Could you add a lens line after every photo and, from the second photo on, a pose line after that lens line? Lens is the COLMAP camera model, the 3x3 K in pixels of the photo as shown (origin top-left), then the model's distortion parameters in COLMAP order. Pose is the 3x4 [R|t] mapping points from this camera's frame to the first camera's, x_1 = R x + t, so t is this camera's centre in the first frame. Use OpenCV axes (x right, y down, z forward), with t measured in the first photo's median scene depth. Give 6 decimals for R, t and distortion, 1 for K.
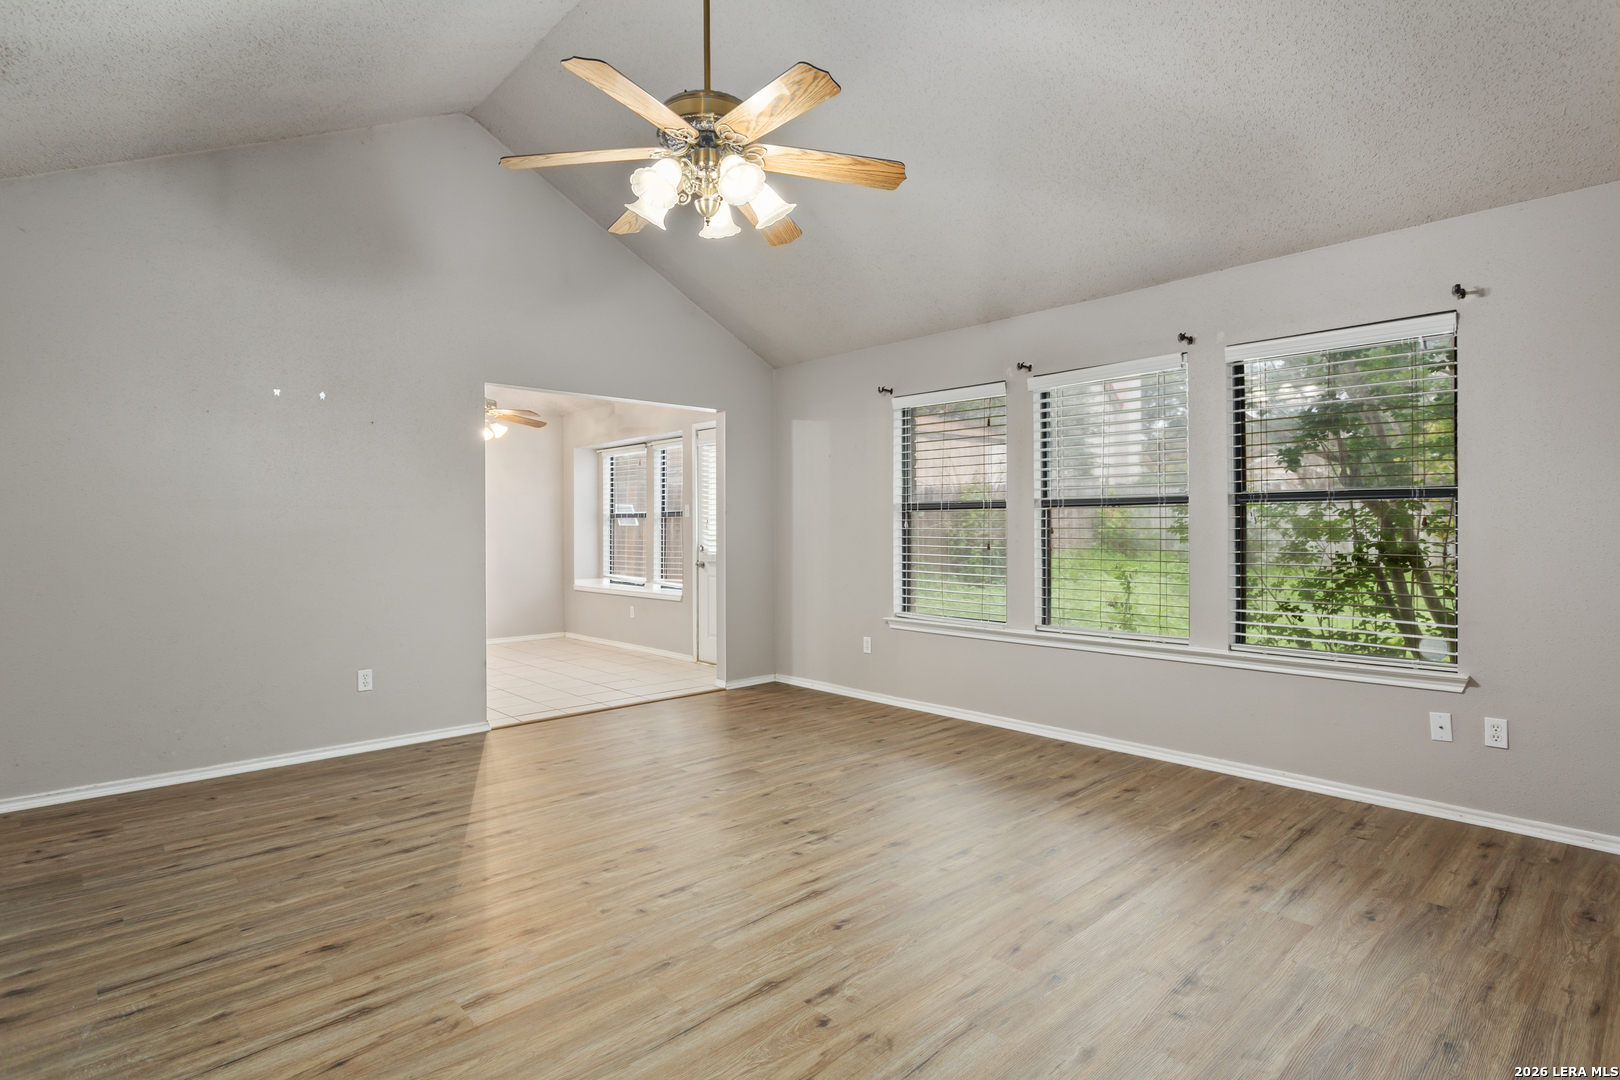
lens RADIAL K [[820.0, 0, 810.0], [0, 820.0, 540.0], [0, 0, 1]] dist [-0.000302, 0.000427]
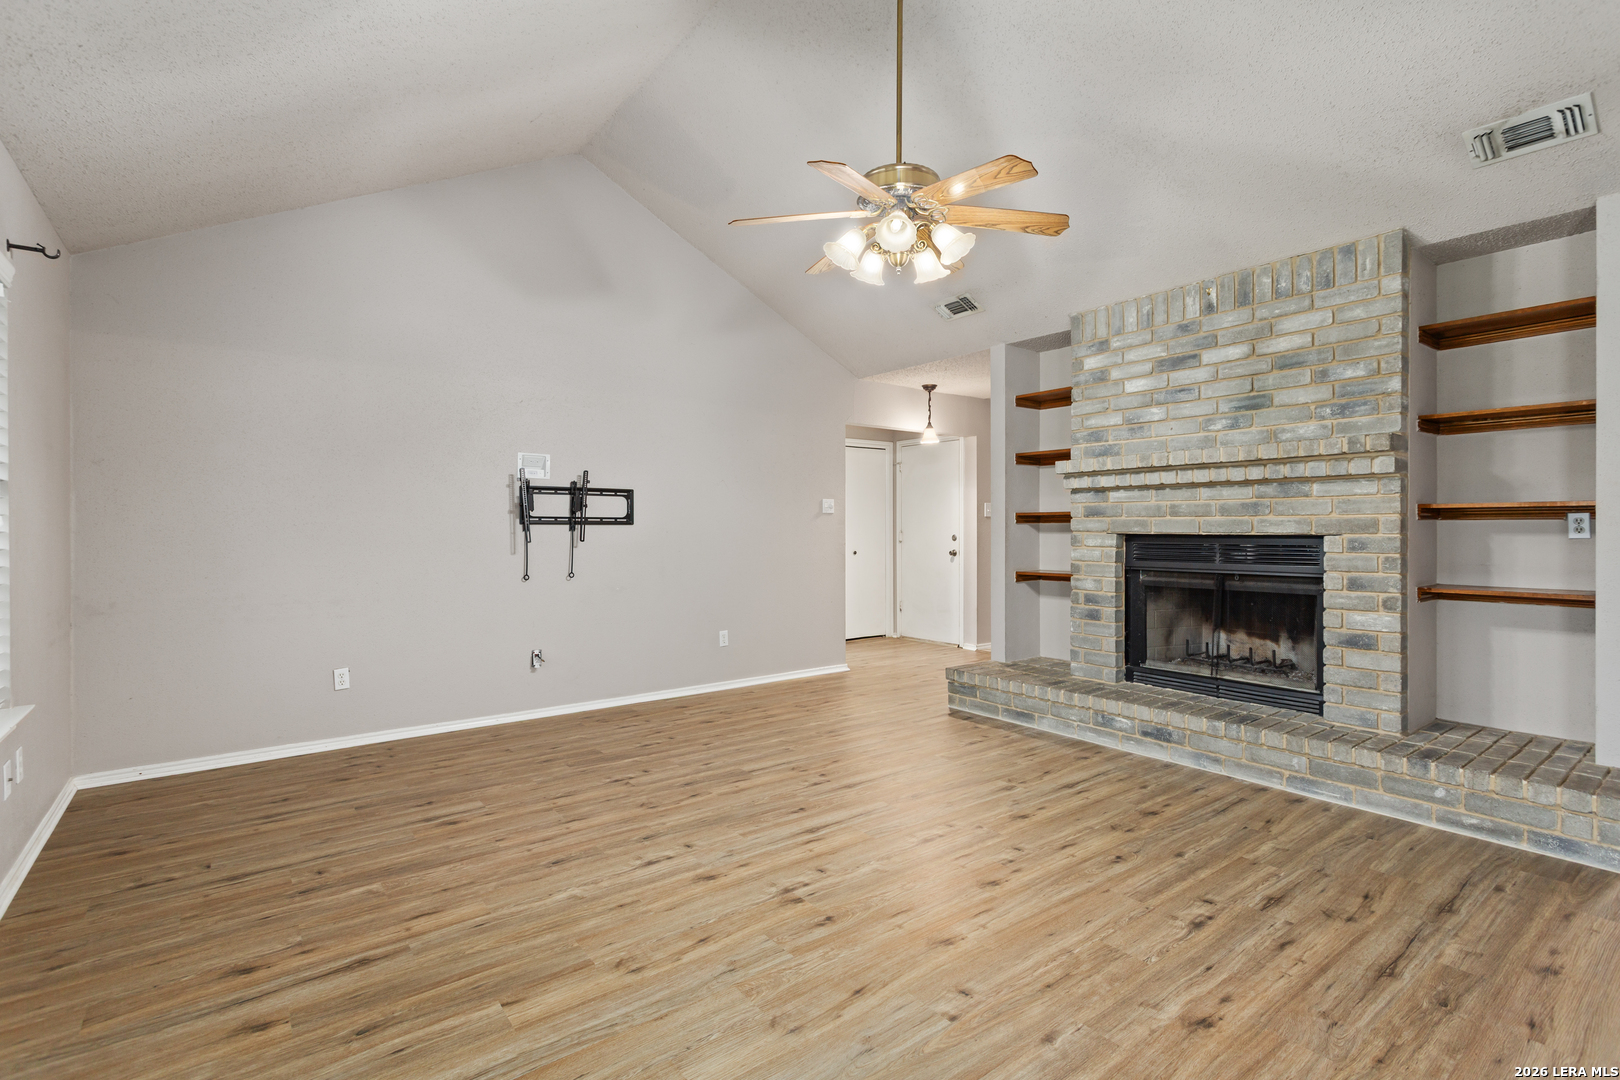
lens RADIAL K [[755.0, 0, 808.3], [0, 755.0, 530.0], [0, 0, 1]] dist [0.002095, 0.000402]
pose [[-0.995113, 0.006014, 0.098559, -0.094028], [0.007162, 0.999911, 0.011293, -0.021306], [-0.098482, 0.011943, -0.995067, 1.972843]]
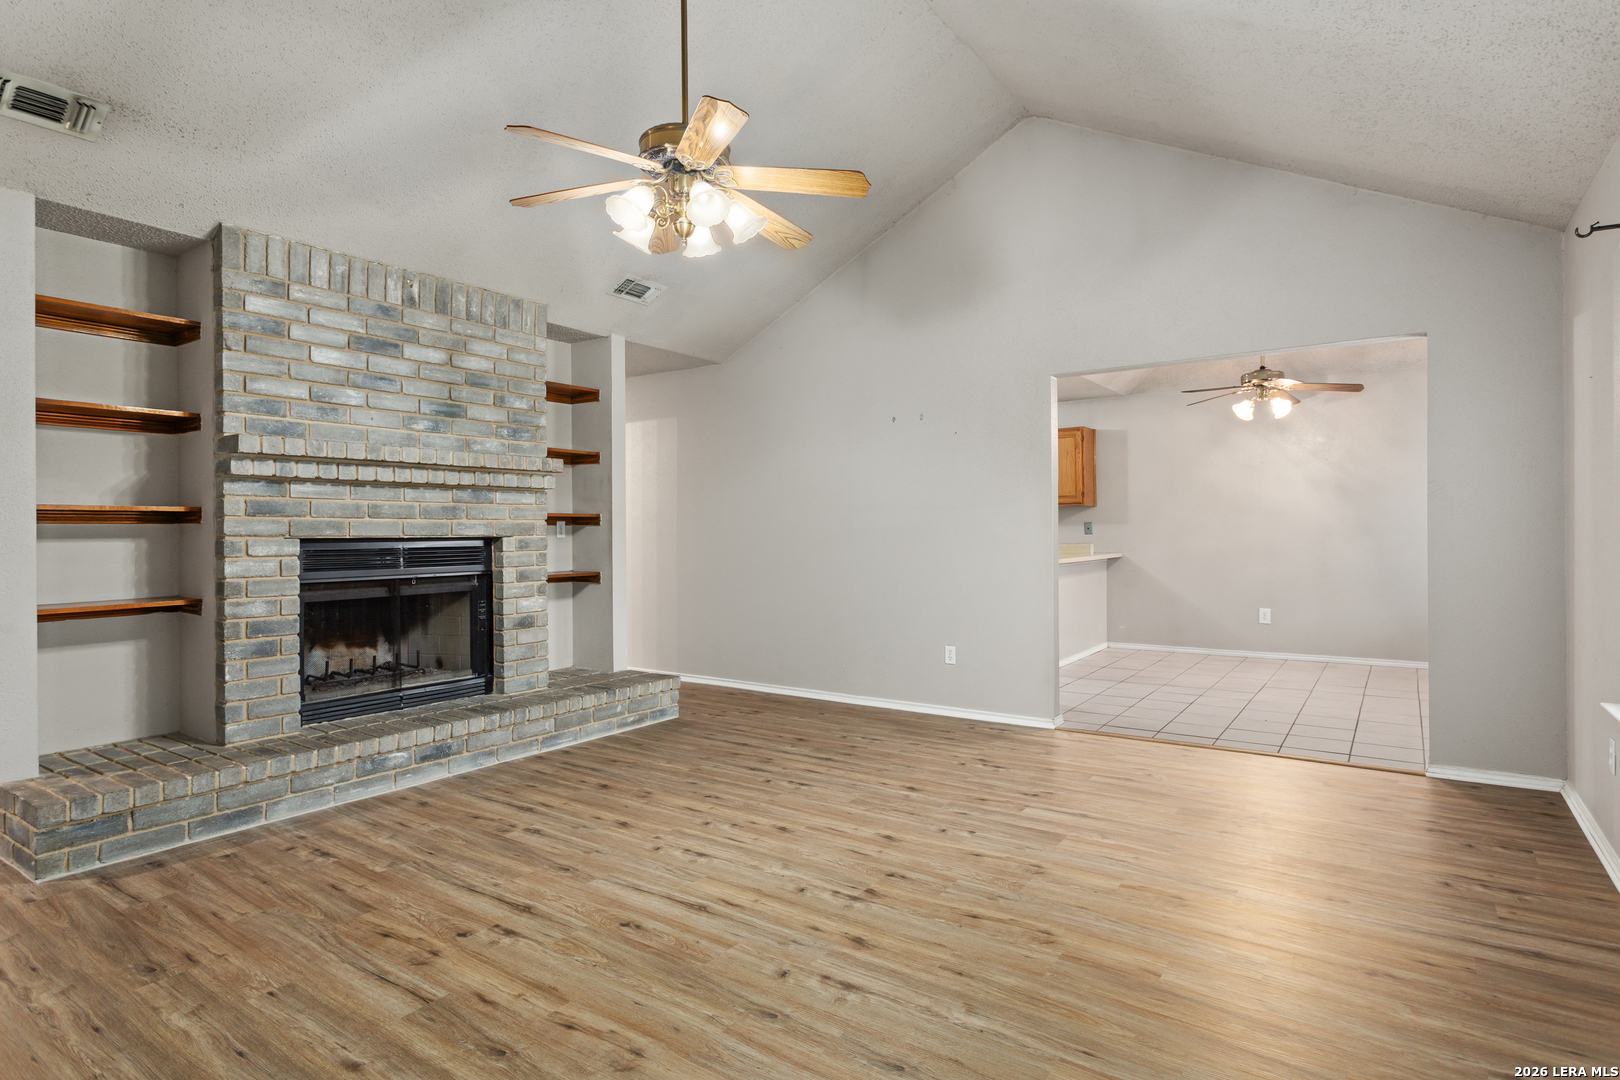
lens RADIAL K [[850.9, 0, 809.3], [0, 850.9, 531.7], [0, 0, 1]] dist [-0.002838, 0.000408]
pose [[0.207454, 0.003342, -0.978239, 0.941425], [-0.005248, 0.999984, 0.002303, -0.009543], [0.978231, 0.004656, 0.207468, 0.862488]]
